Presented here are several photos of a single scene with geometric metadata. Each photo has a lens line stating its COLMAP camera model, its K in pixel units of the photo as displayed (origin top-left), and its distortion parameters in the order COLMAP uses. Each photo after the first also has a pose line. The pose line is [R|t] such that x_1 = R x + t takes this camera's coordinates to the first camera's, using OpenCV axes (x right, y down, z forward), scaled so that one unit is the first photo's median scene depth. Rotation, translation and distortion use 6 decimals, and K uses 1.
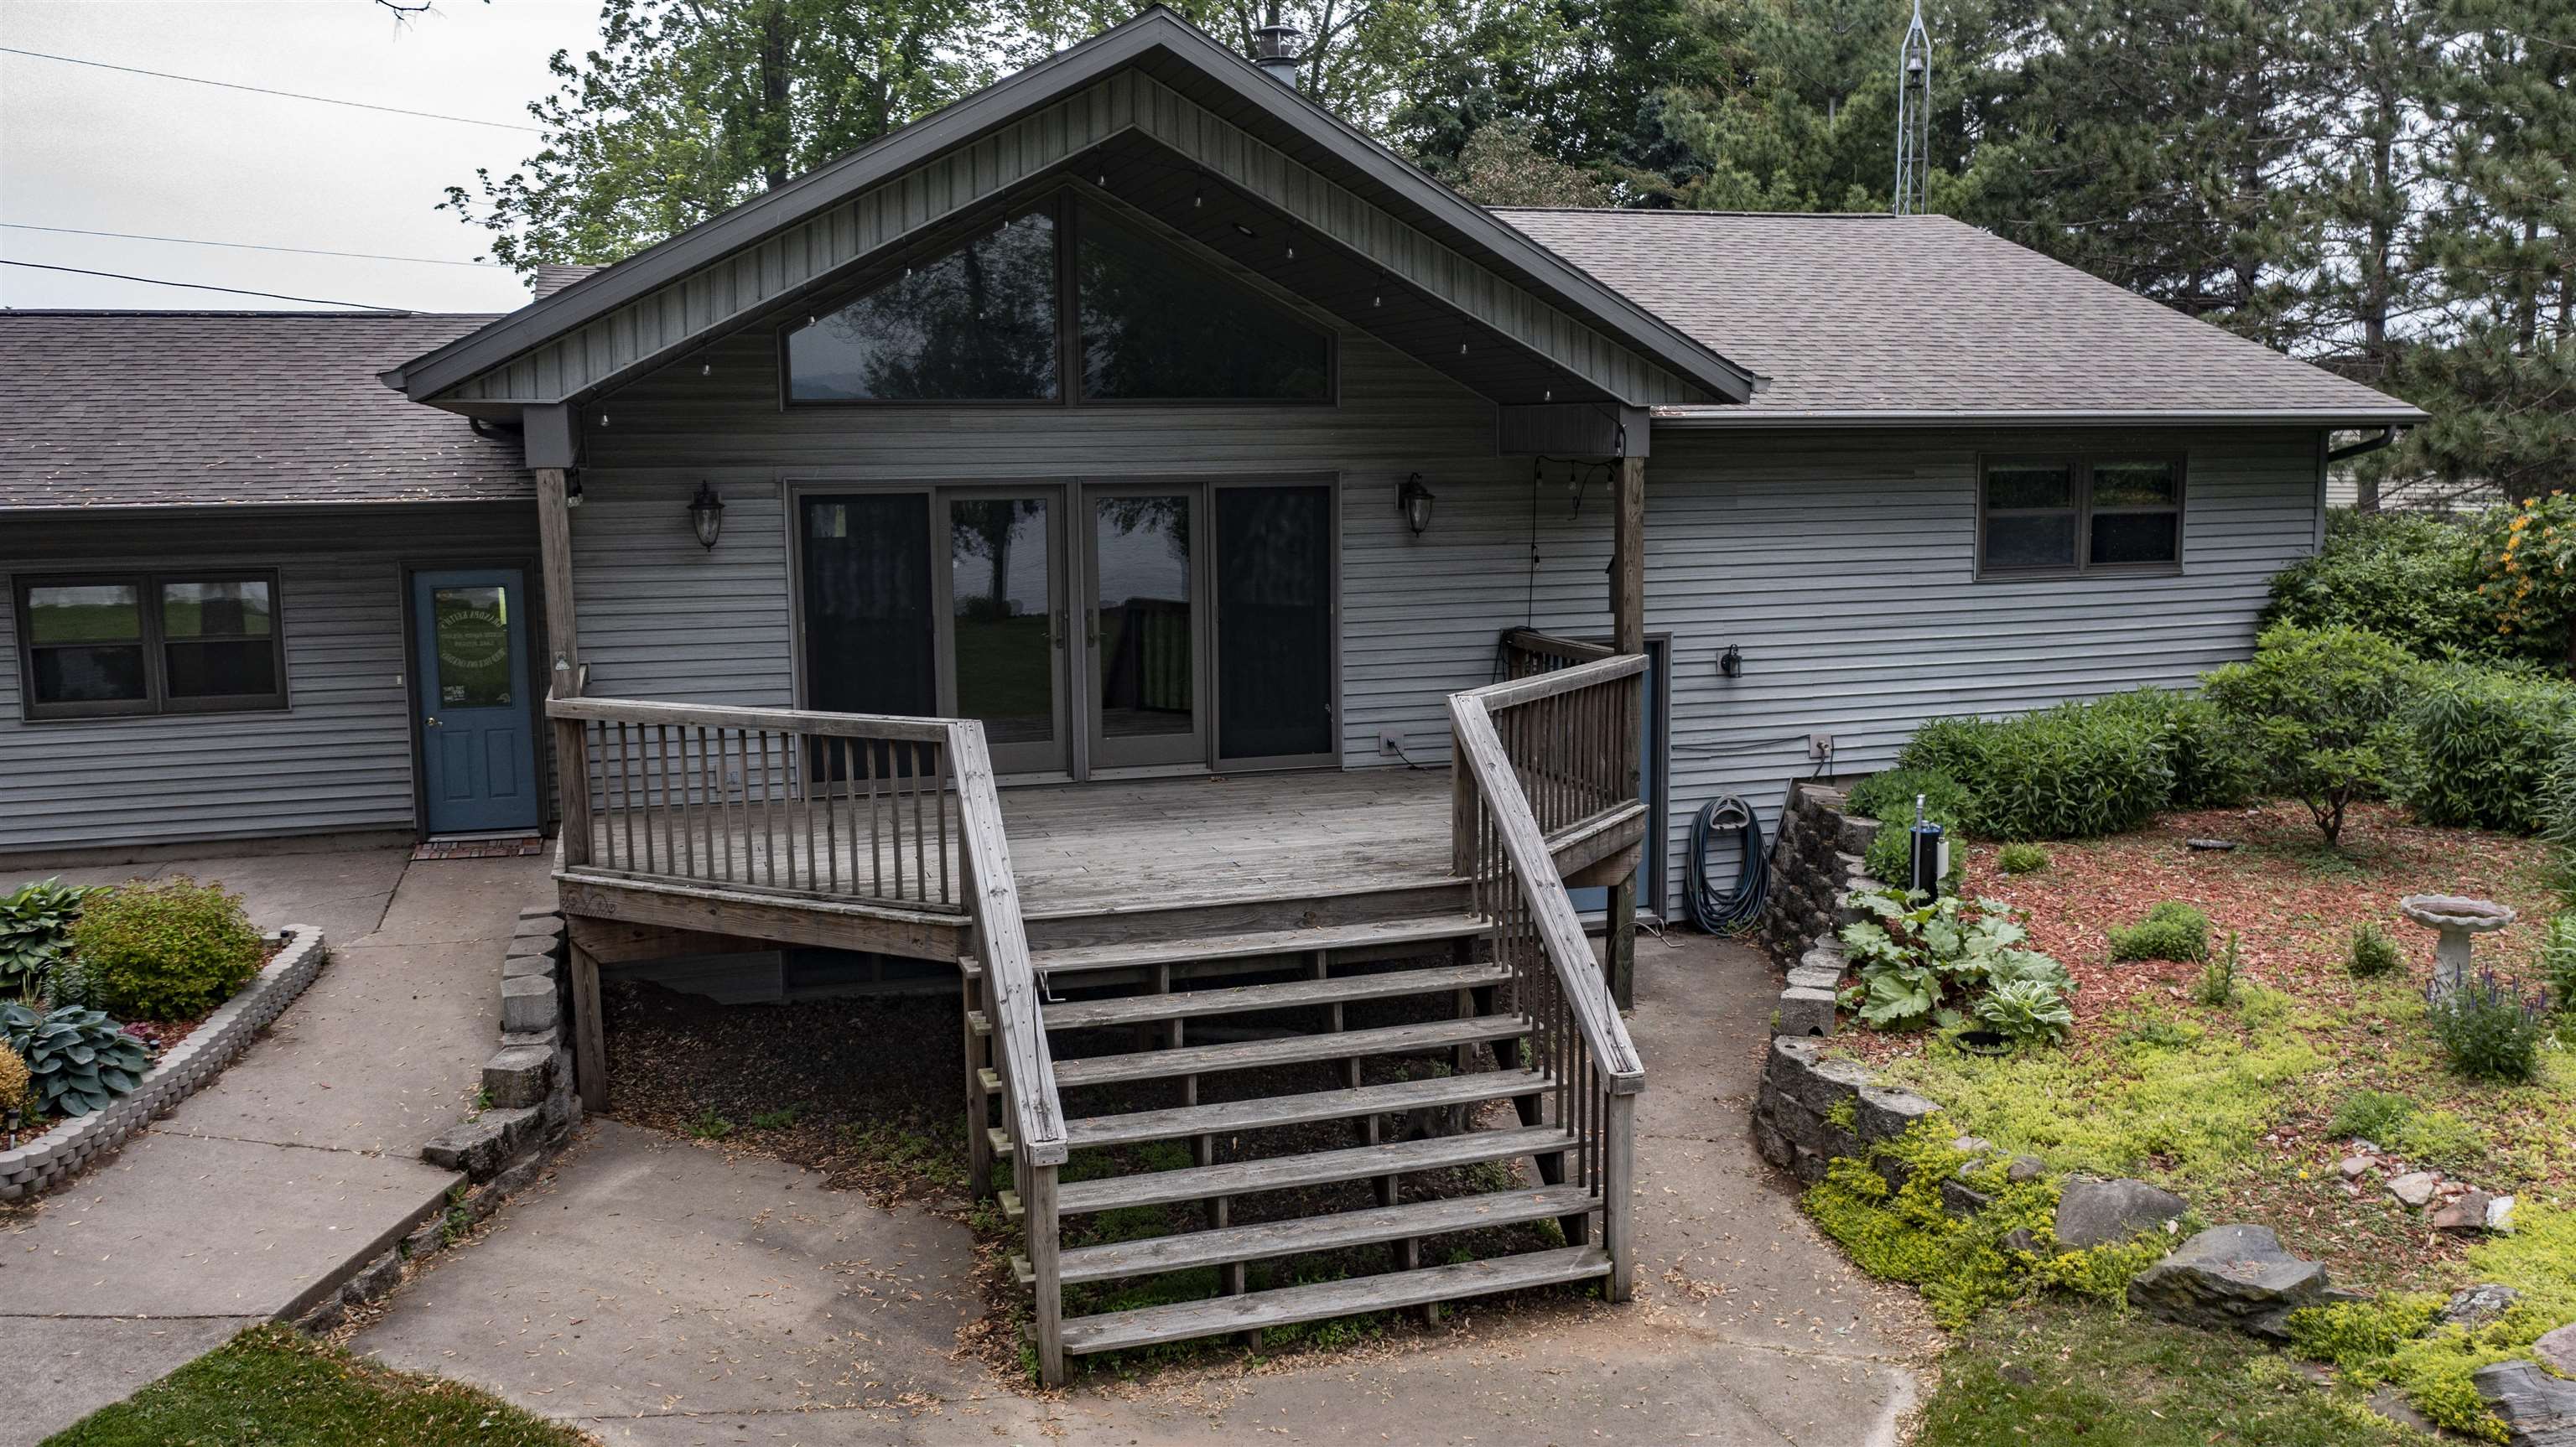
lens RADIAL K [[2084.4, 0, 1288.0], [0, 2084.4, 723.5], [0, 0, 1]] dist [-0.006797, -0.003669]
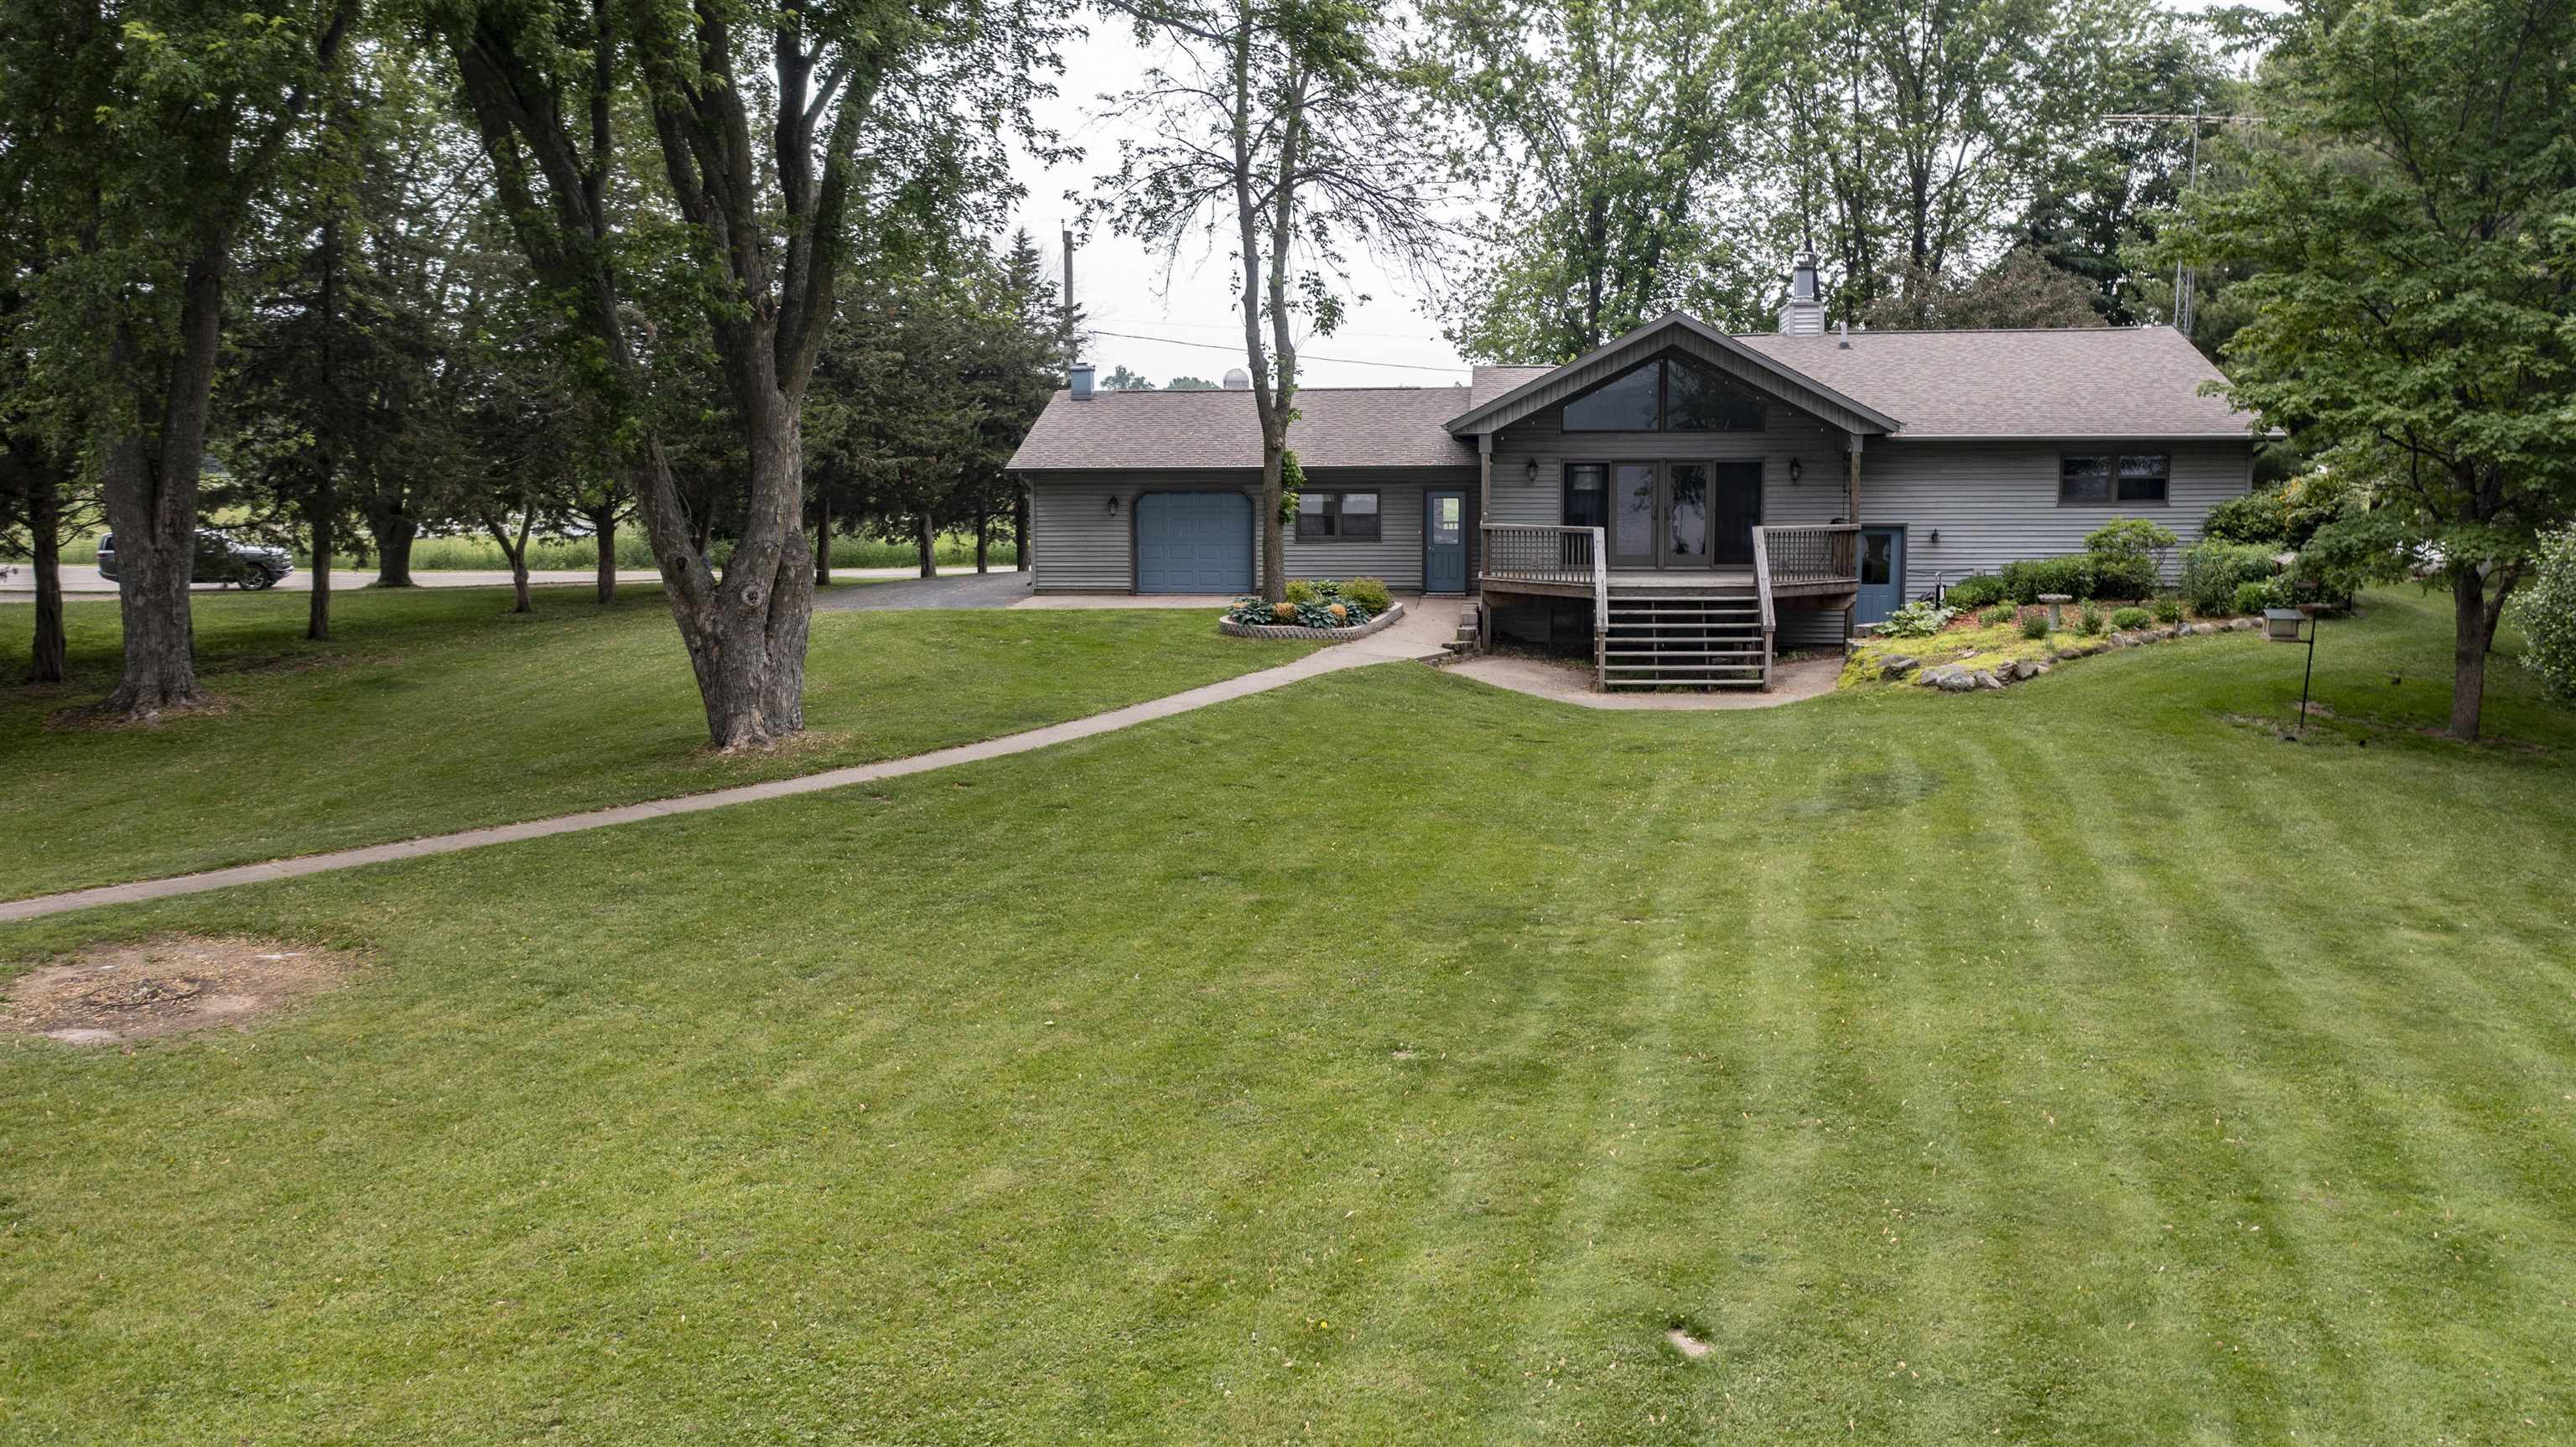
lens RADIAL K [[2062.3, 0, 1275.9], [0, 2062.3, 713.6], [0, 0, 1]] dist [-0.012283, -0.005137]
pose [[0.916740, 0.056659, -0.395446, 0.550306], [-0.055514, 0.998355, 0.014348, 0.219272], [0.395608, 0.008799, 0.918377, -1.784641]]
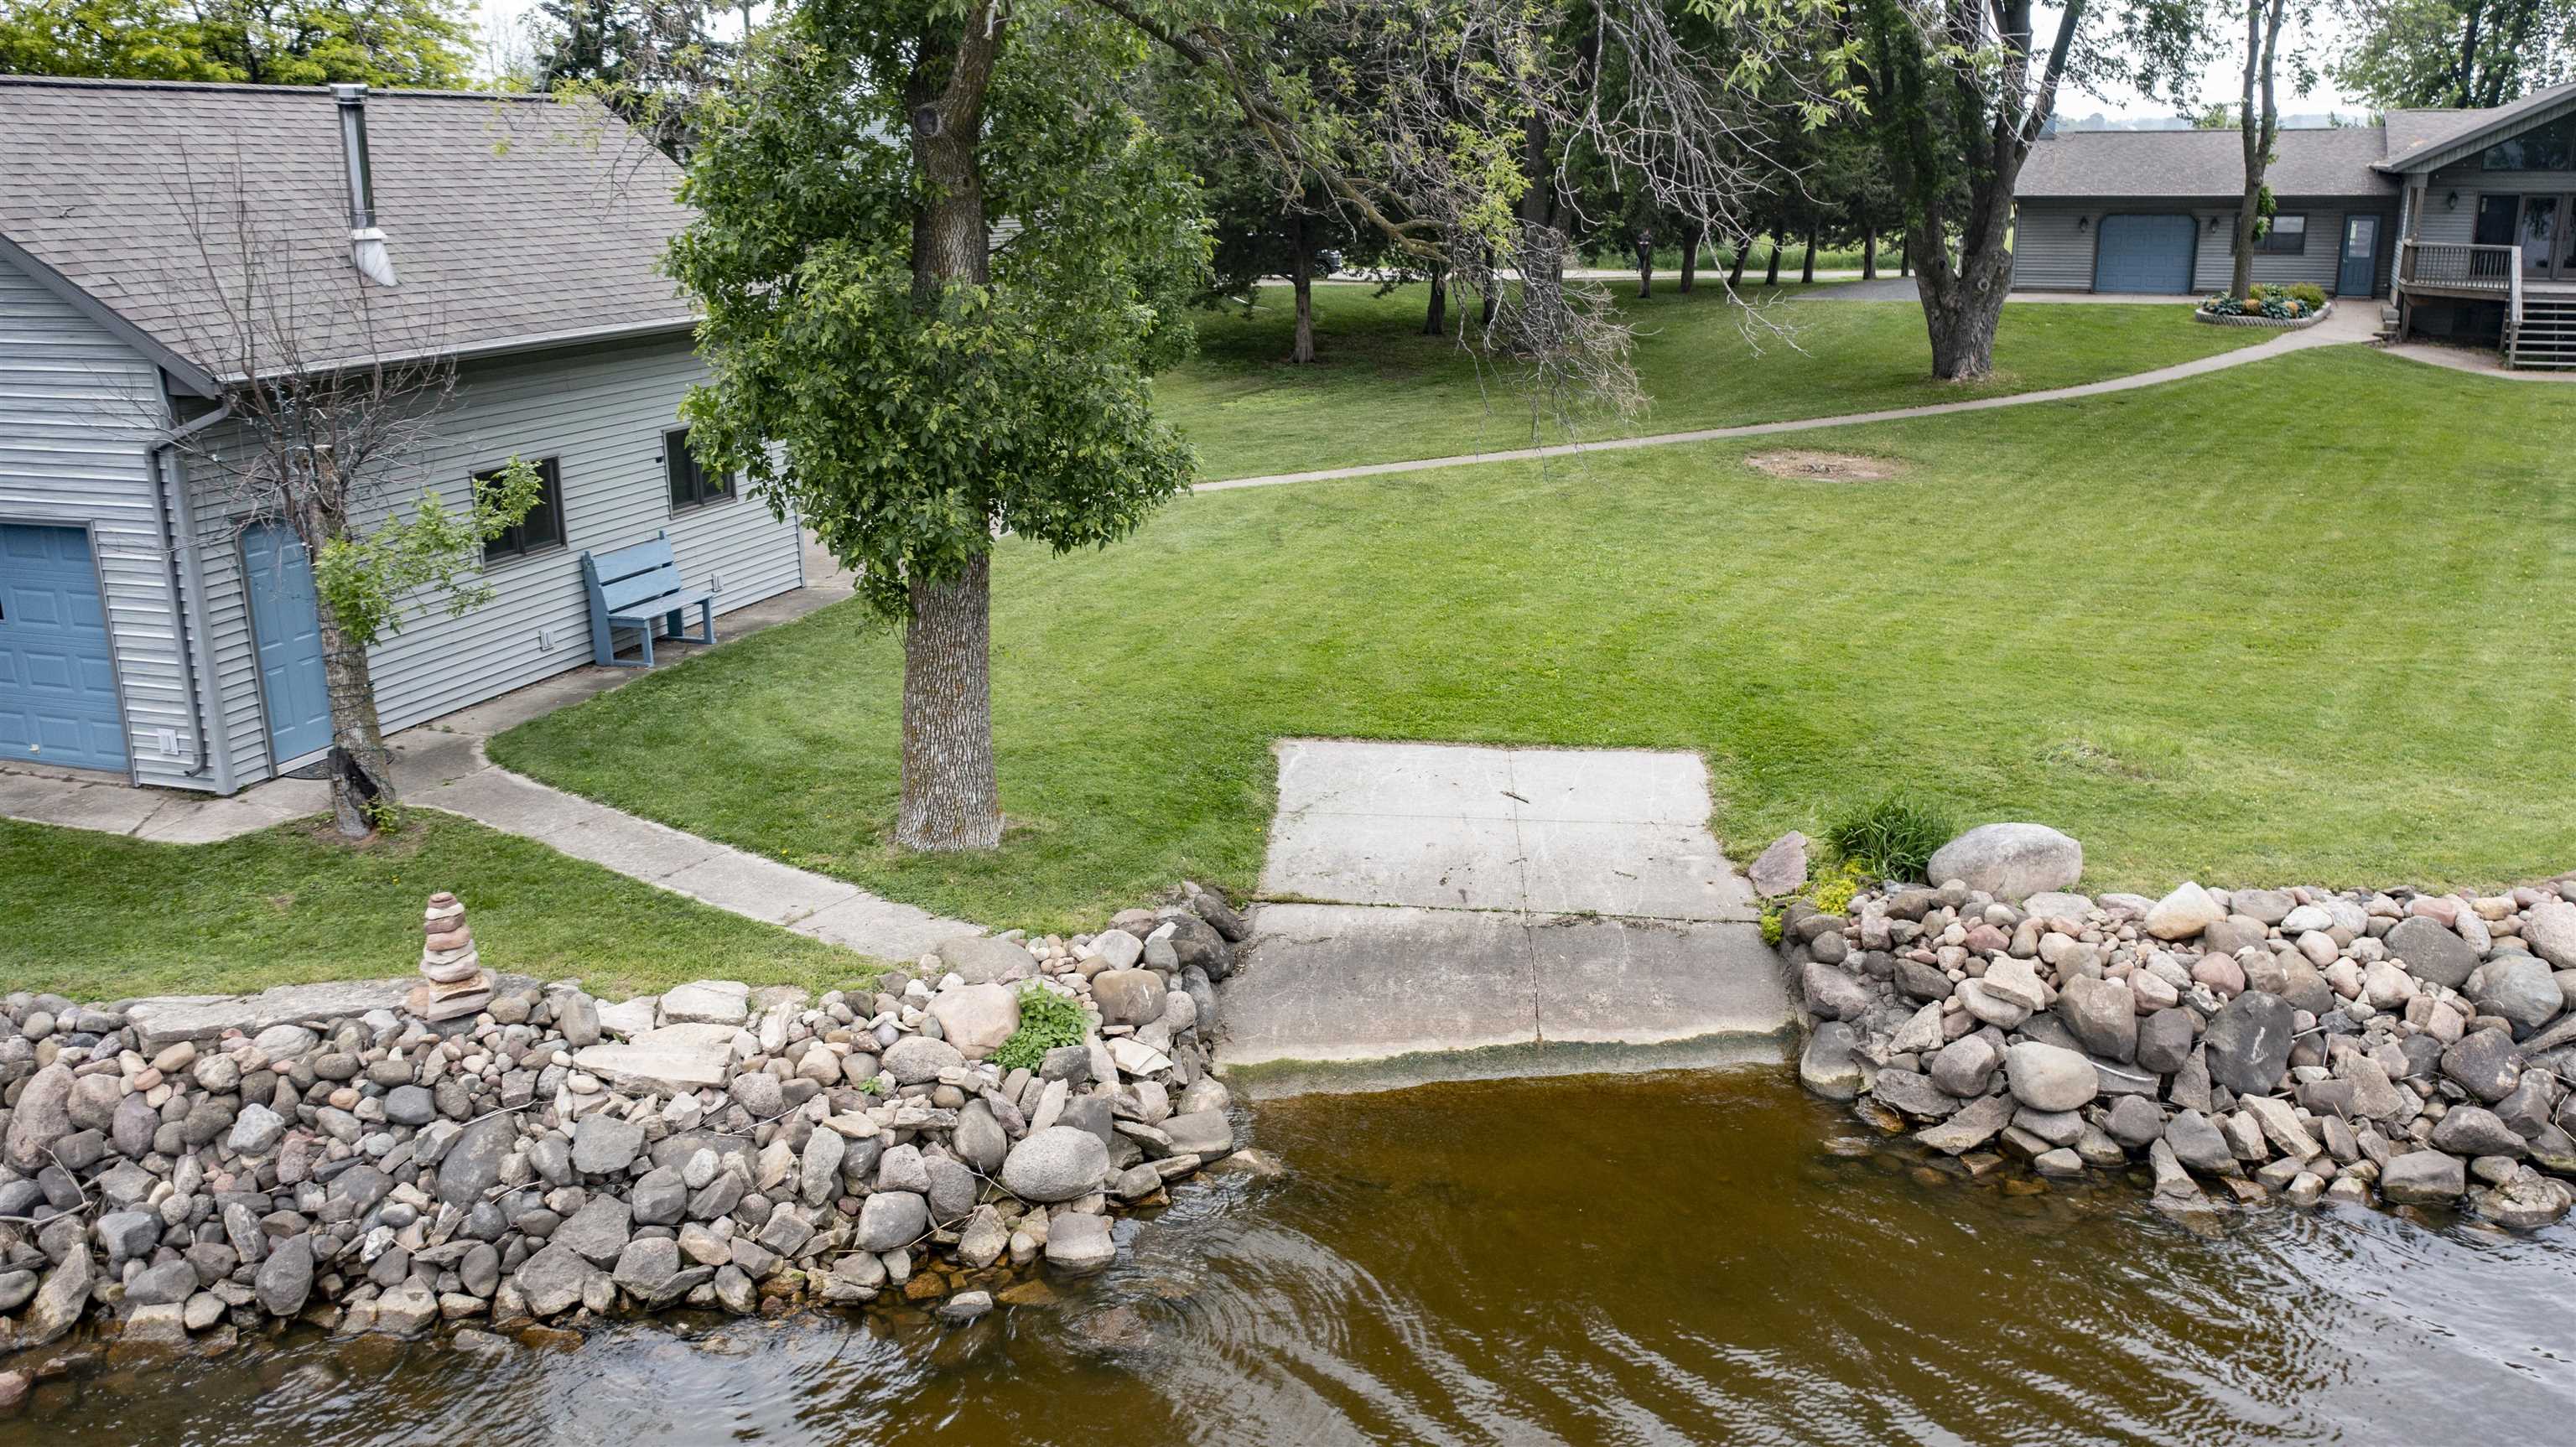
lens RADIAL K [[2084.4, 0, 1288.0], [0, 2084.4, 723.5], [0, 0, 1]] dist [-0.006797, -0.003669]
pose [[0.759930, 0.177376, -0.625335, 0.639846], [-0.083941, 0.980771, 0.176188, 0.343986], [0.644562, -0.081399, 0.760206, -3.296069]]
